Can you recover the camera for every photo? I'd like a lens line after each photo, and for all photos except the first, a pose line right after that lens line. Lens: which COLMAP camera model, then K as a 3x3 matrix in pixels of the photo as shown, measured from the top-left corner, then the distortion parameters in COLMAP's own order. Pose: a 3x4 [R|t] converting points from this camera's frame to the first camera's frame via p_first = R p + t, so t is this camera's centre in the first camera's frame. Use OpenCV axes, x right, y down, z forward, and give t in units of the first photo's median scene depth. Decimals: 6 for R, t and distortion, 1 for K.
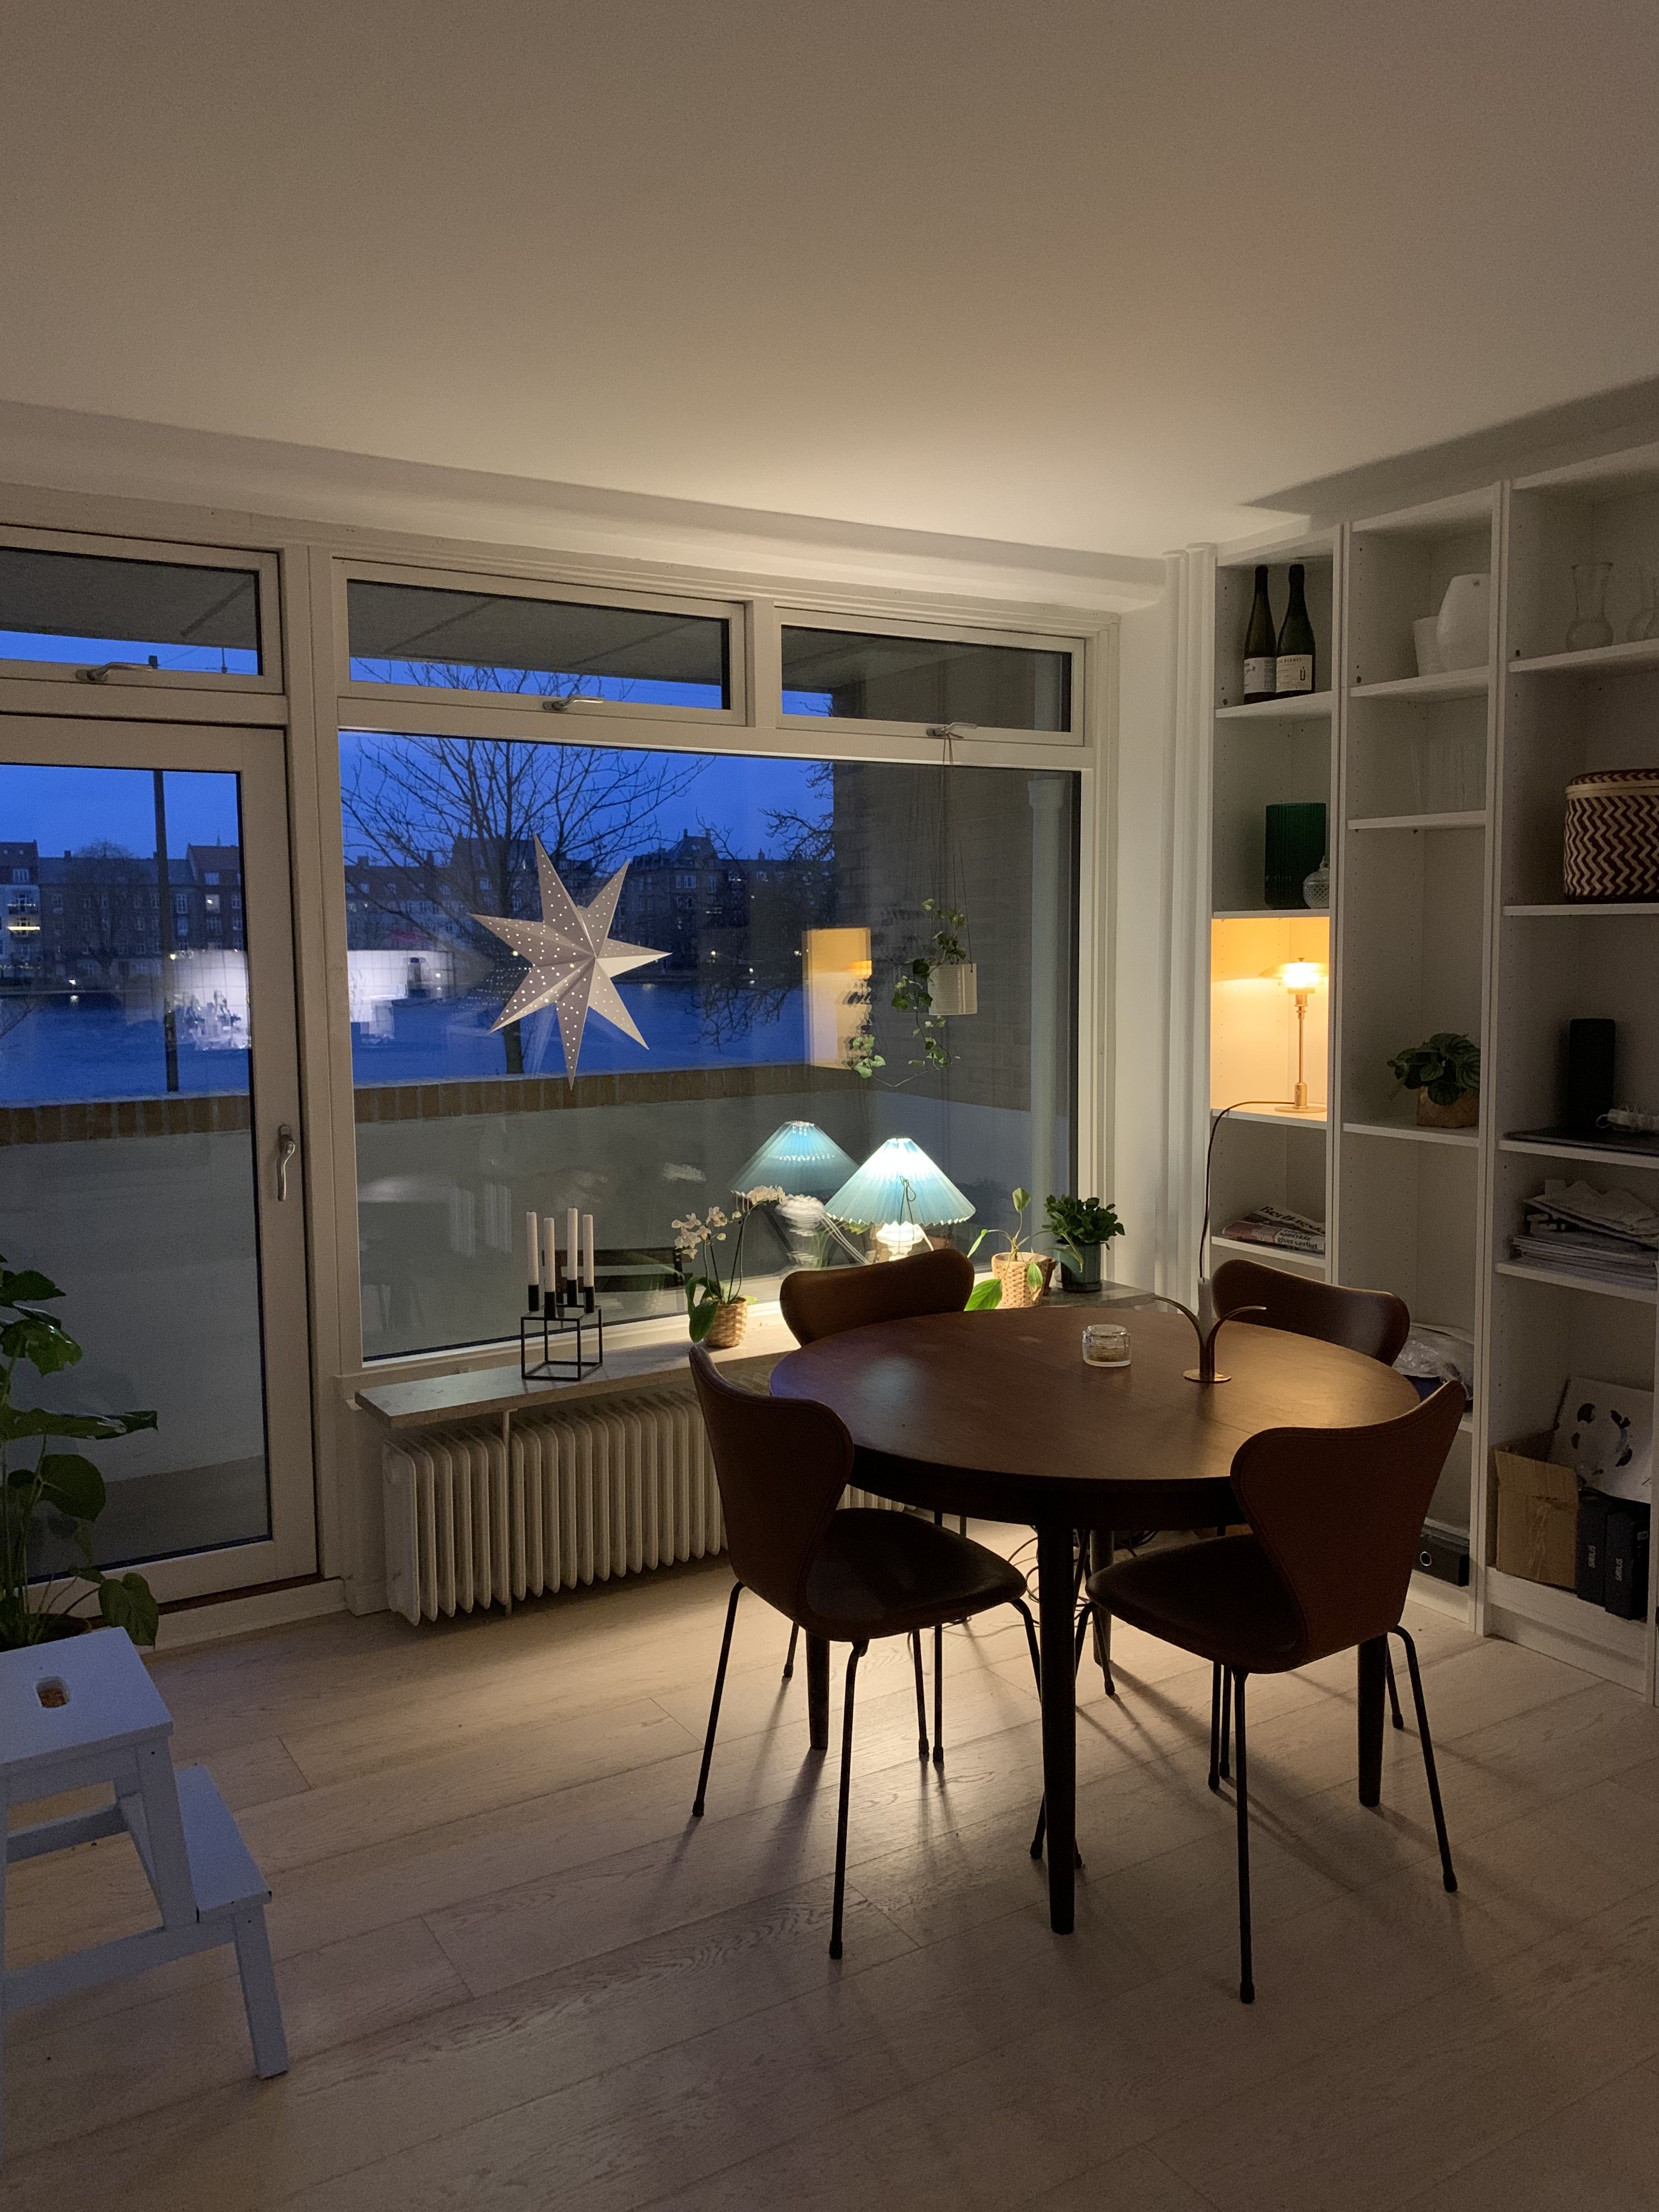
lens RADIAL K [[1717.5, 0, 826.5], [0, 1717.5, 1116.0], [0, 0, 1]] dist [0.013811, 0.000522]
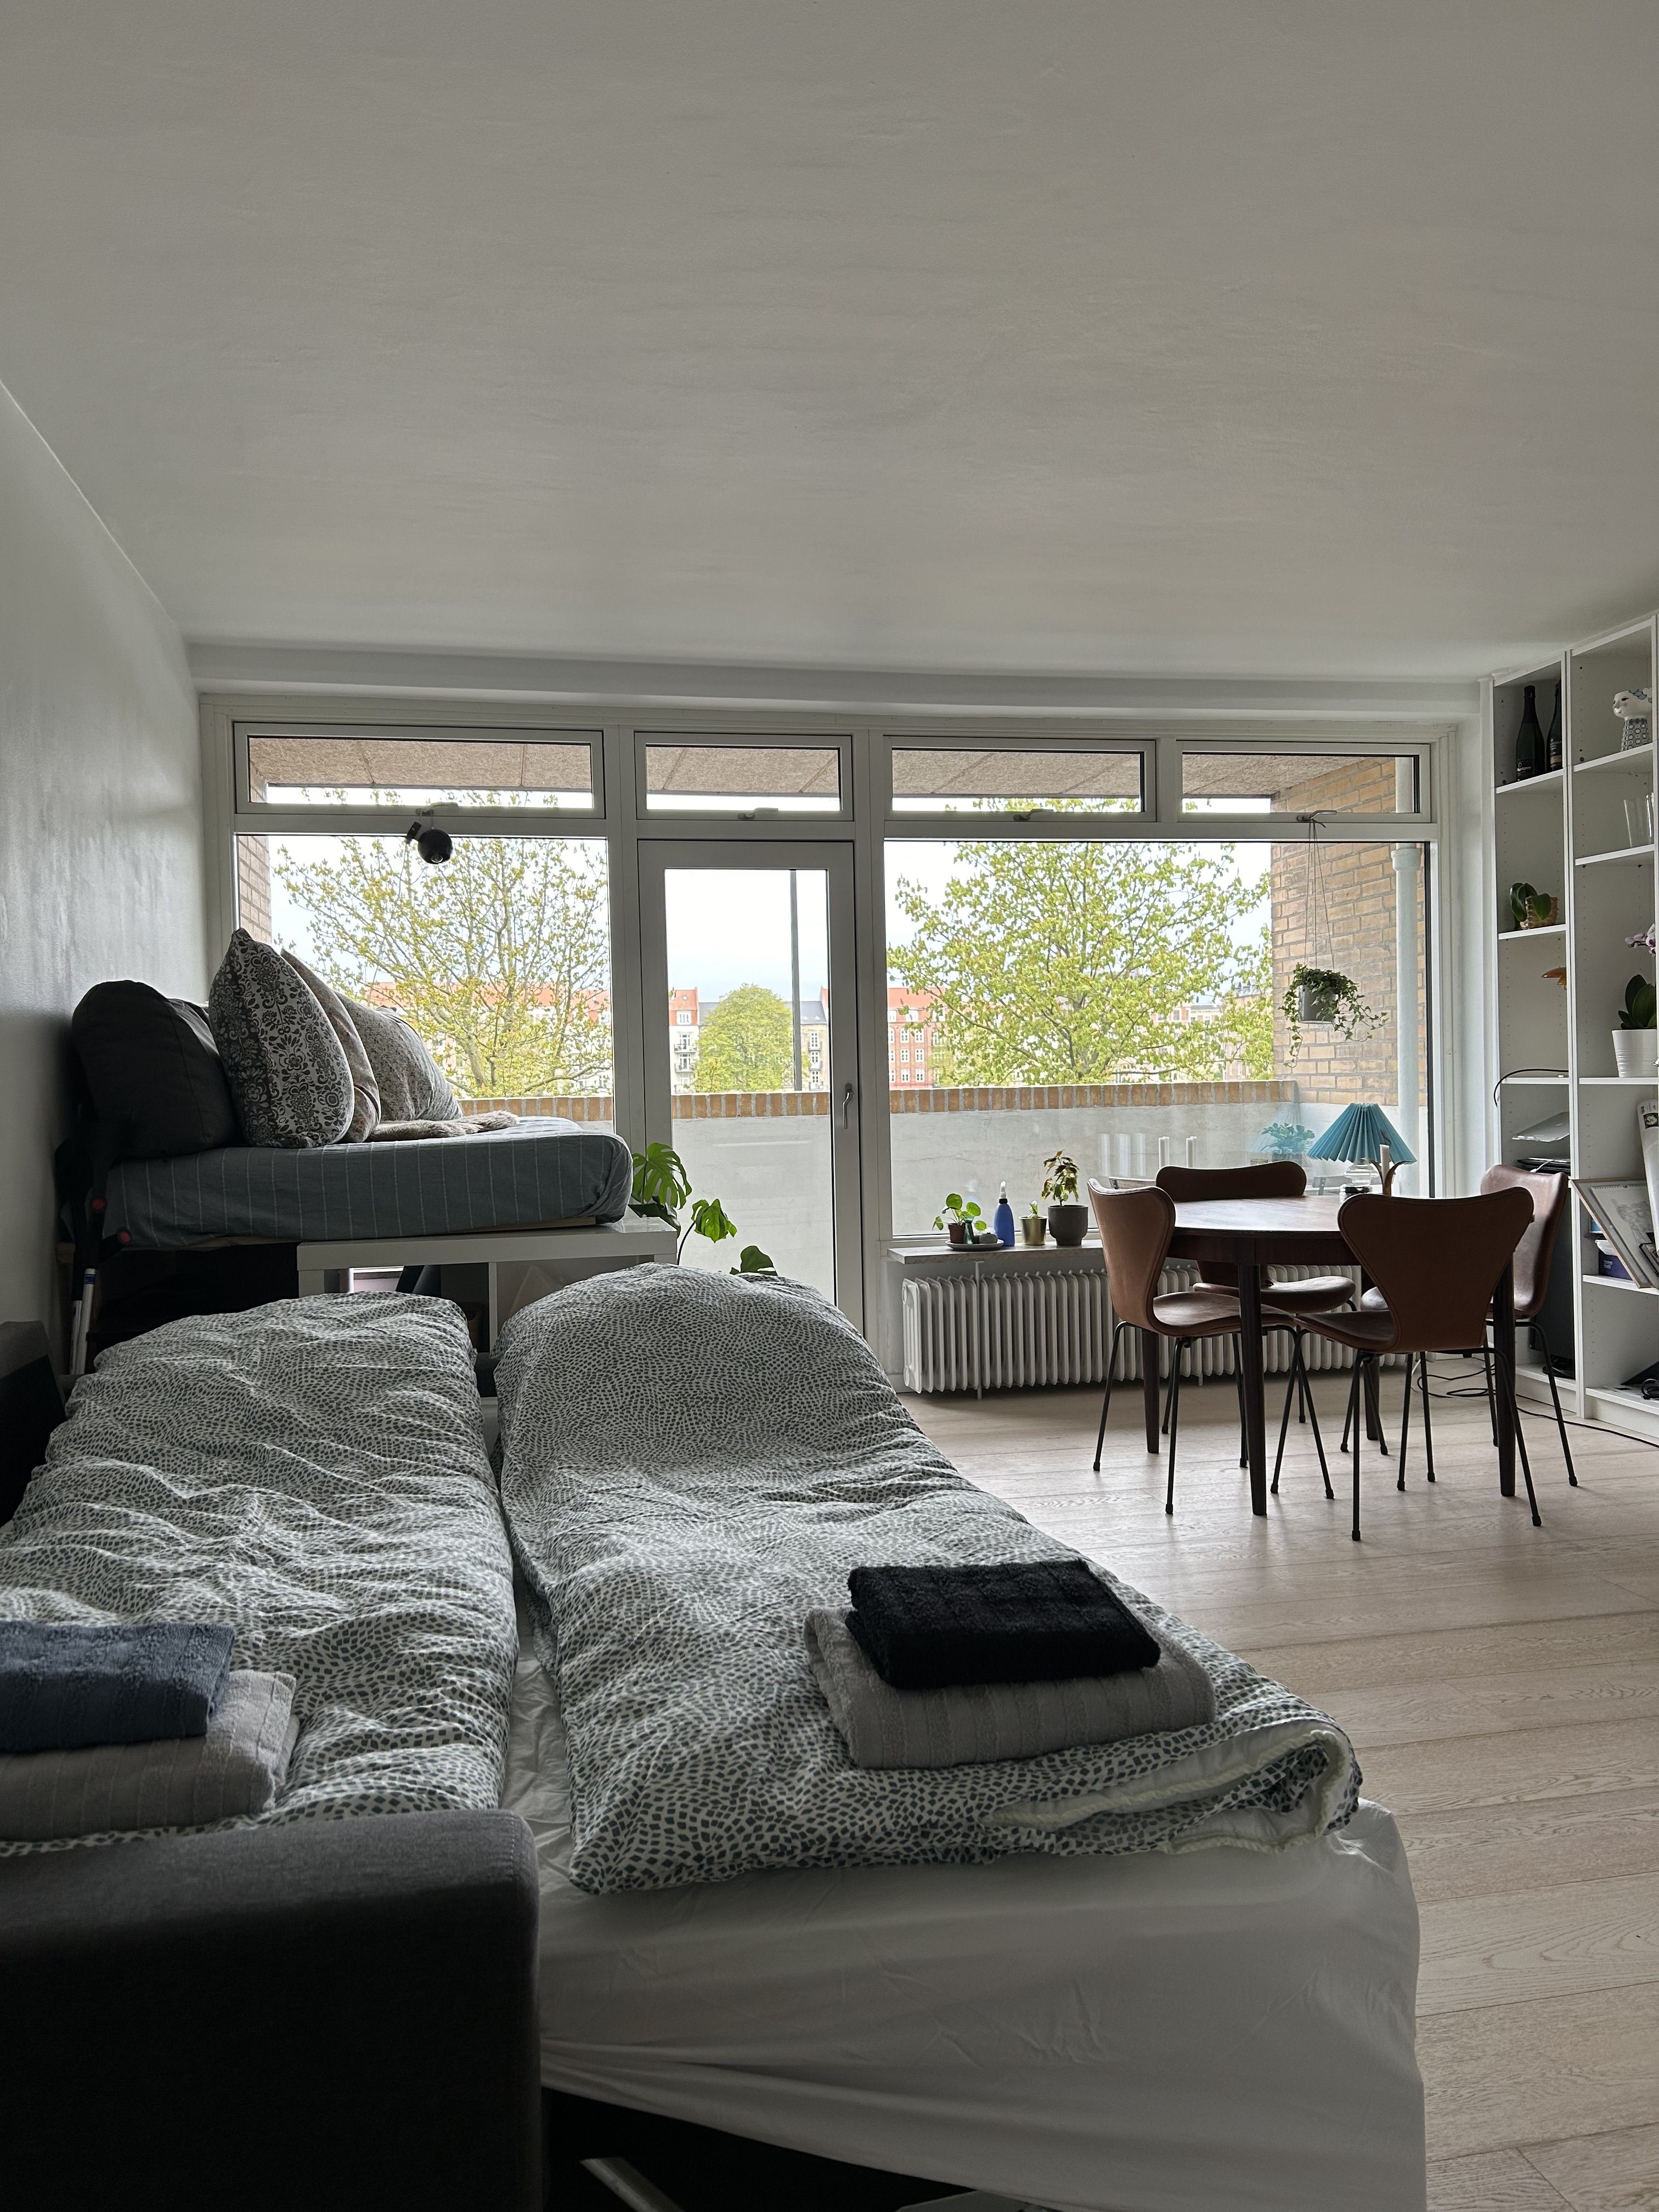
lens RADIAL K [[1672.8, 0, 826.4], [0, 1672.8, 1102.5], [0, 0, 1]] dist [0.000046, -0.001666]
pose [[0.936215, -0.025055, -0.350534, 0.200558], [-0.002017, 0.997056, -0.076653, 0.122894], [0.351423, 0.072471, 0.933408, -0.437210]]
